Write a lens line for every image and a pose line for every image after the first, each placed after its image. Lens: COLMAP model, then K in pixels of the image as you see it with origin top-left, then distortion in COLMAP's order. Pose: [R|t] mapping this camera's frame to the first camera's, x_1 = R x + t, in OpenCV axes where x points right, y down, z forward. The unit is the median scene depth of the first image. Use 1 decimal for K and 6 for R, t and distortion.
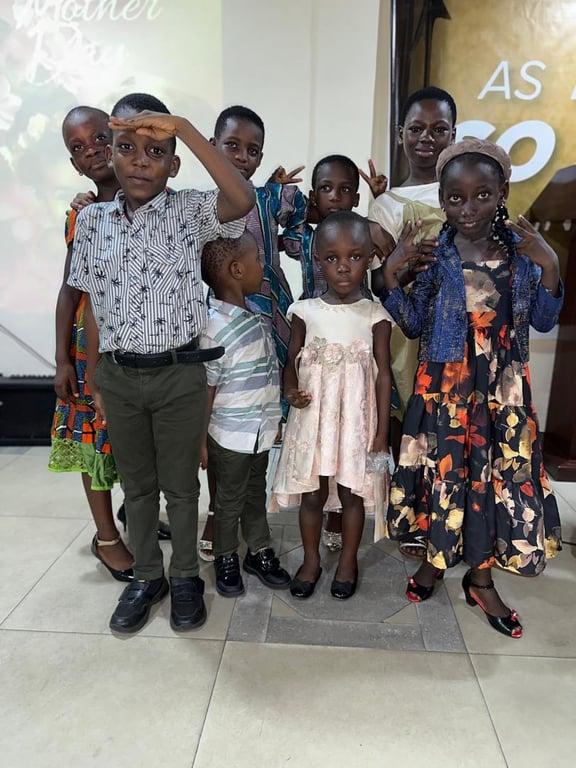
lens RADIAL K [[556.2, 0, 289.6], [0, 556.2, 385.1], [0, 0, 1]] dist [0.003195, -0.007957]
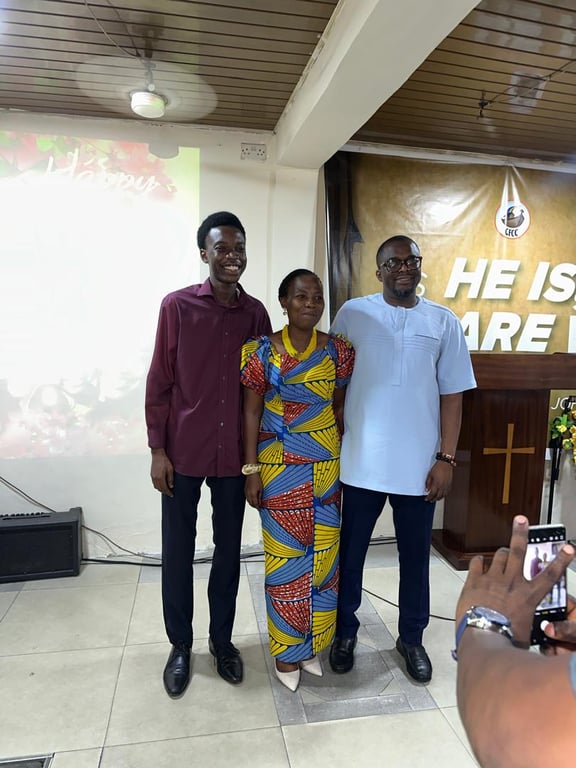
lens RADIAL K [[558.3, 0, 294.6], [0, 558.3, 384.4], [0, 0, 1]] dist [0.001318, -0.009249]
pose [[0.968494, -0.013472, 0.248671, -0.243089], [0.046908, 0.990531, -0.129027, -0.122152], [-0.244578, 0.136627, 0.959956, -0.275862]]
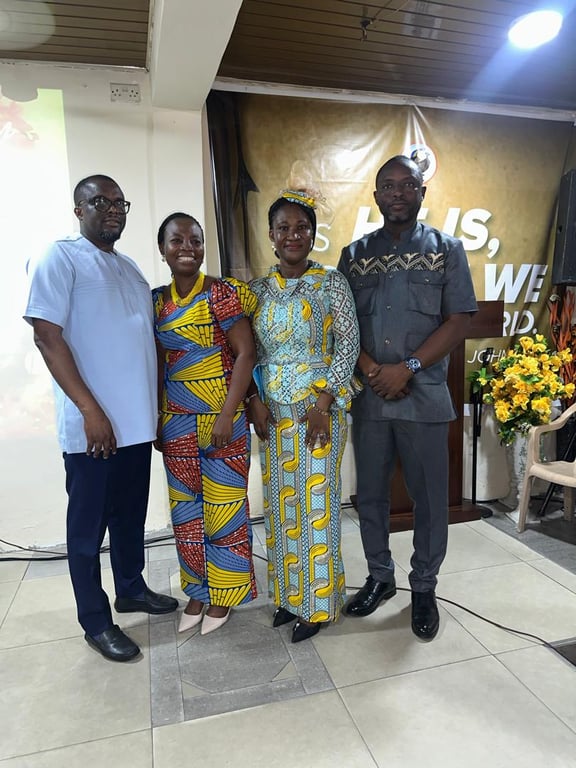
lens RADIAL K [[556.2, 0, 289.6], [0, 556.2, 385.1], [0, 0, 1]] dist [0.003195, -0.007957]
pose [[0.945917, -0.080253, 0.314324, -0.088266], [0.115774, 0.988627, -0.095990, -0.076495], [-0.303046, 0.127189, 0.944450, -0.195552]]
